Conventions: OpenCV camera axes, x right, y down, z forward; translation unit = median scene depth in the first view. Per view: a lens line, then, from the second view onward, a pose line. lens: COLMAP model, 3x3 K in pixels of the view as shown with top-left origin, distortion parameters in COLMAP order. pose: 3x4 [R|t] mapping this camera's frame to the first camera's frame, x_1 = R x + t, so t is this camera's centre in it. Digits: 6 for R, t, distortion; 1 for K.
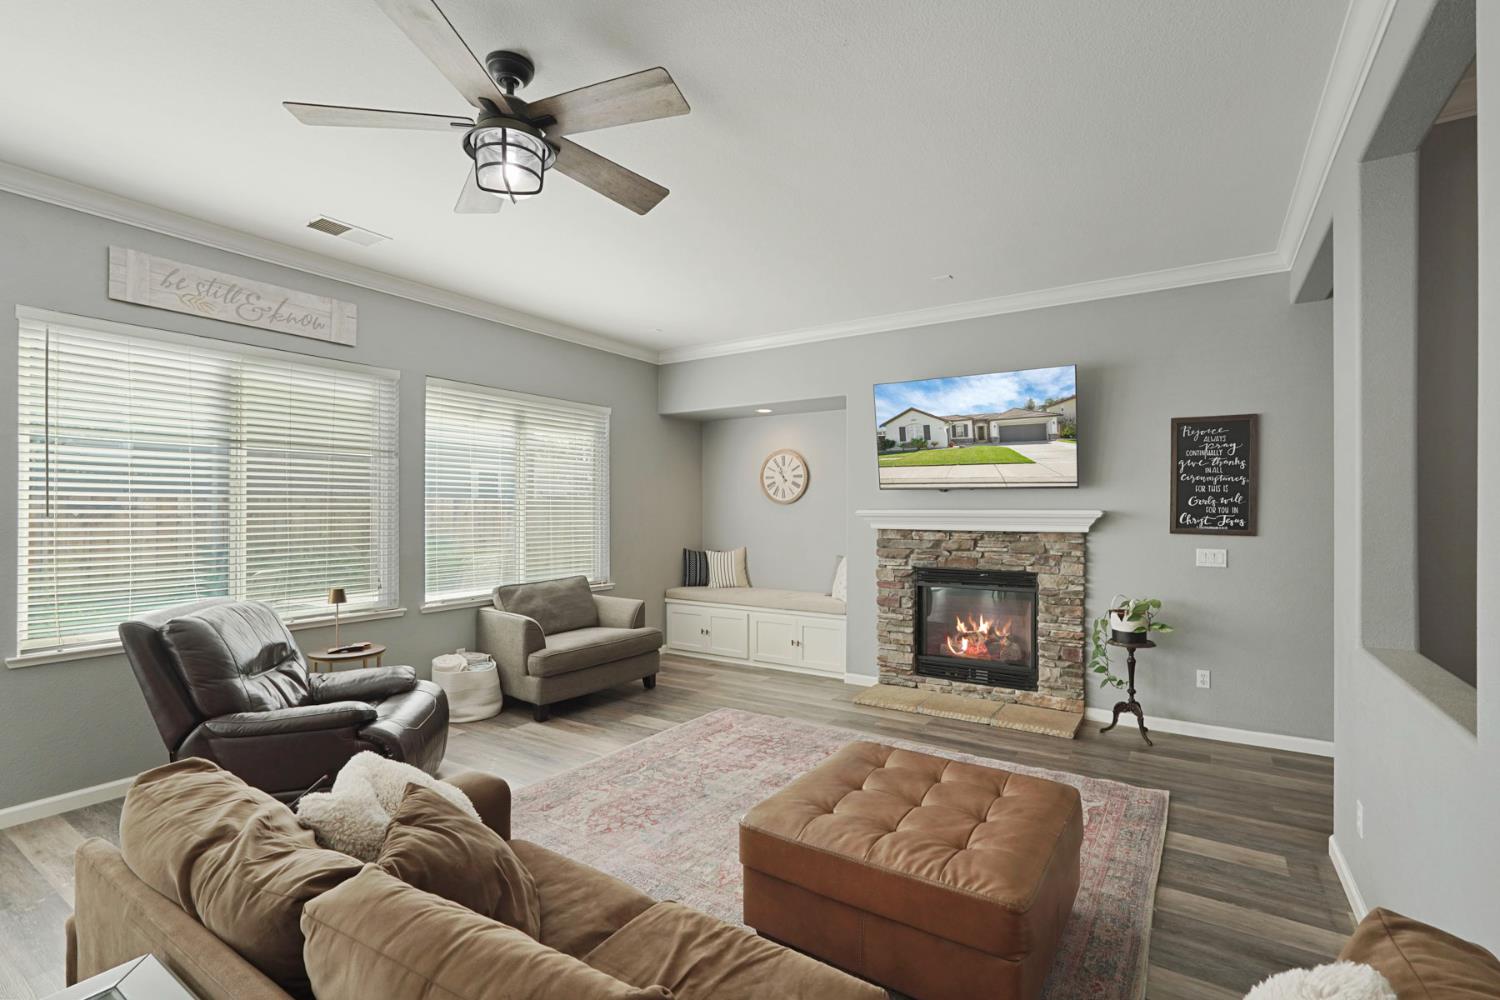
lens RADIAL K [[672.8, 0, 748.6], [0, 672.8, 508.3], [0, 0, 1]] dist [-0.001187, 0.000918]
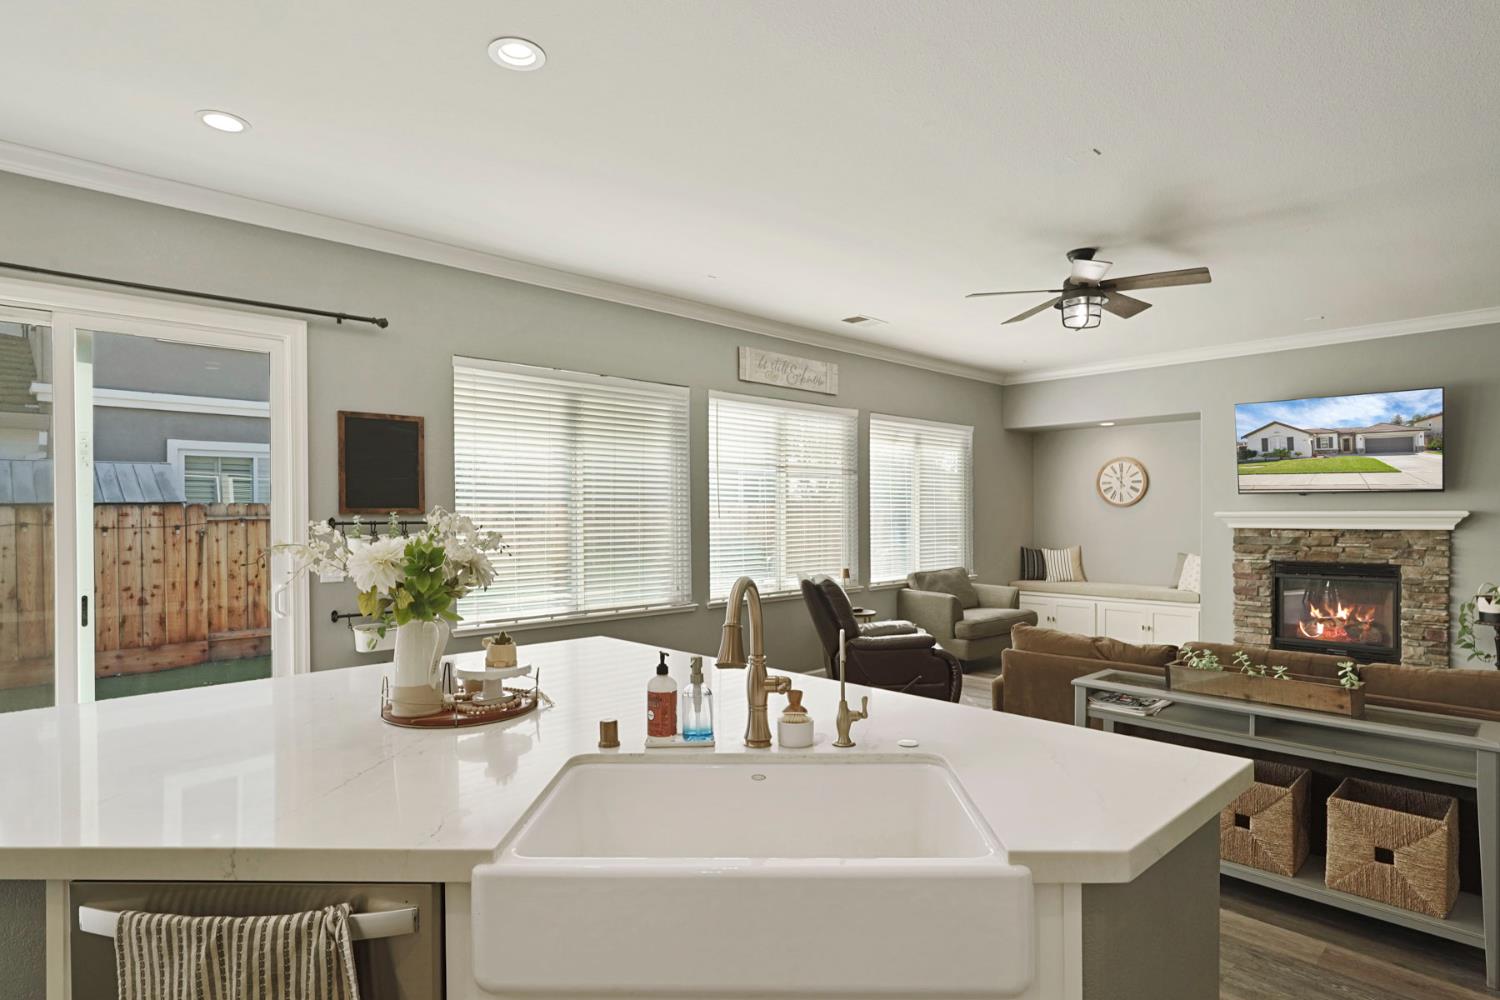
lens RADIAL K [[773.1, 0, 764.1], [0, 773.1, 523.1], [0, 0, 1]] dist [-0.000470, -0.000823]
pose [[0.975581, -0.002022, -0.219630, -0.346259], [0.005028, 0.999901, 0.013129, 0.001110], [0.219582, -0.013912, 0.975495, -0.533096]]
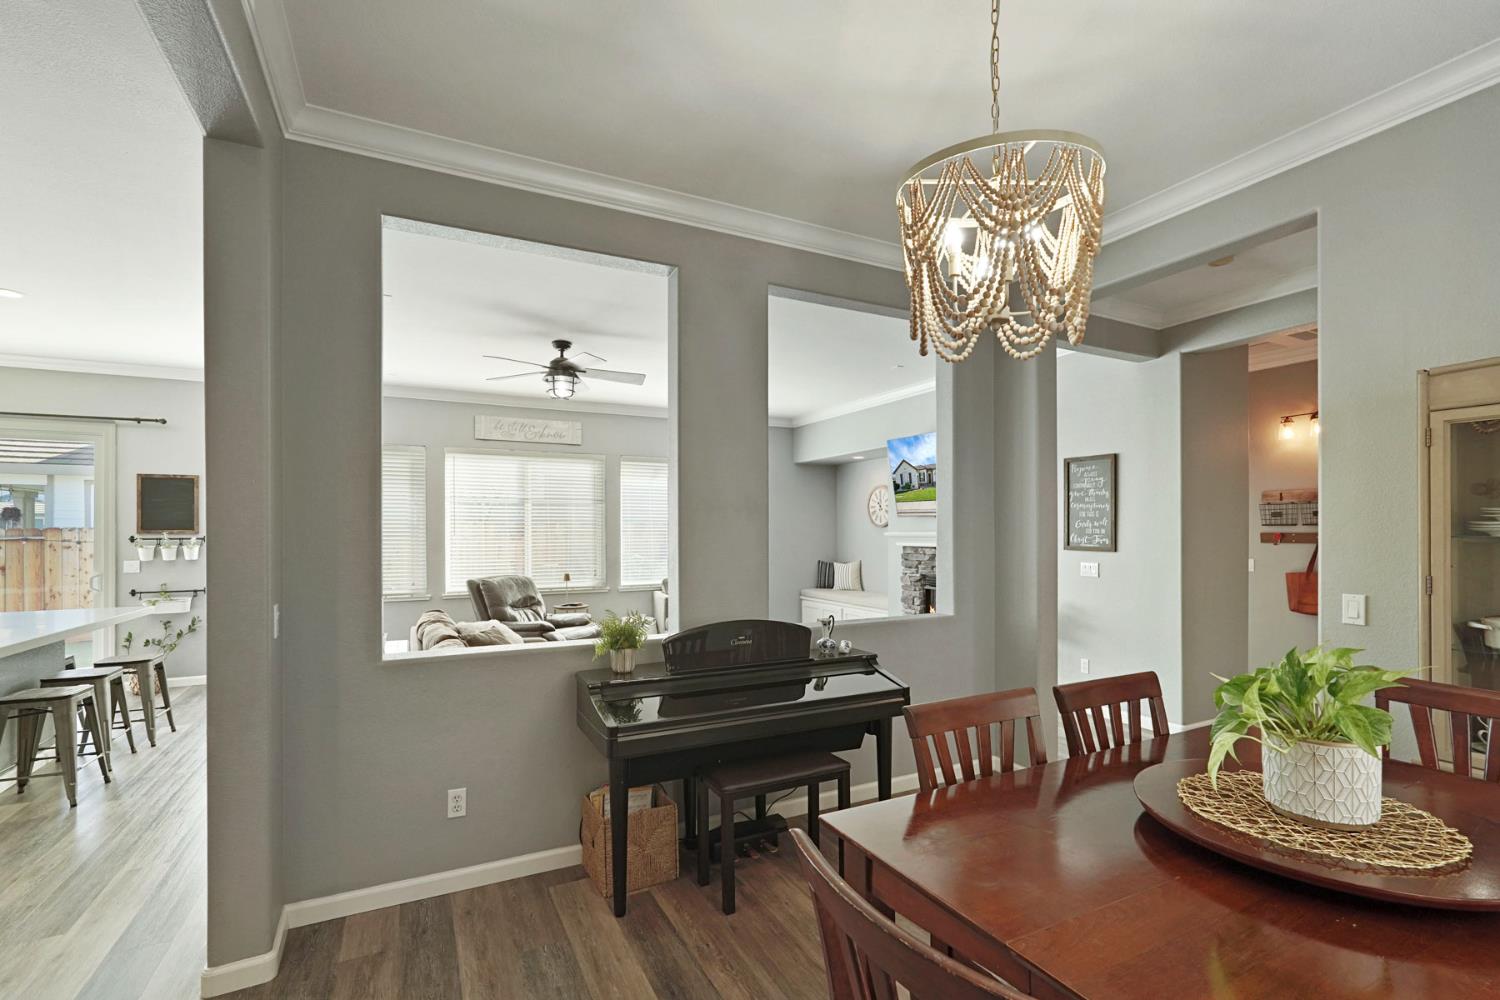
lens RADIAL K [[672.8, 0, 764.3], [0, 672.8, 531.1], [0, 0, 1]] dist [-0.001187, 0.000918]
pose [[0.877362, -0.003571, -0.479815, 0.682060], [0.004017, 0.999992, -0.000096, 0.000165], [0.479812, -0.001843, 0.877370, -0.354634]]
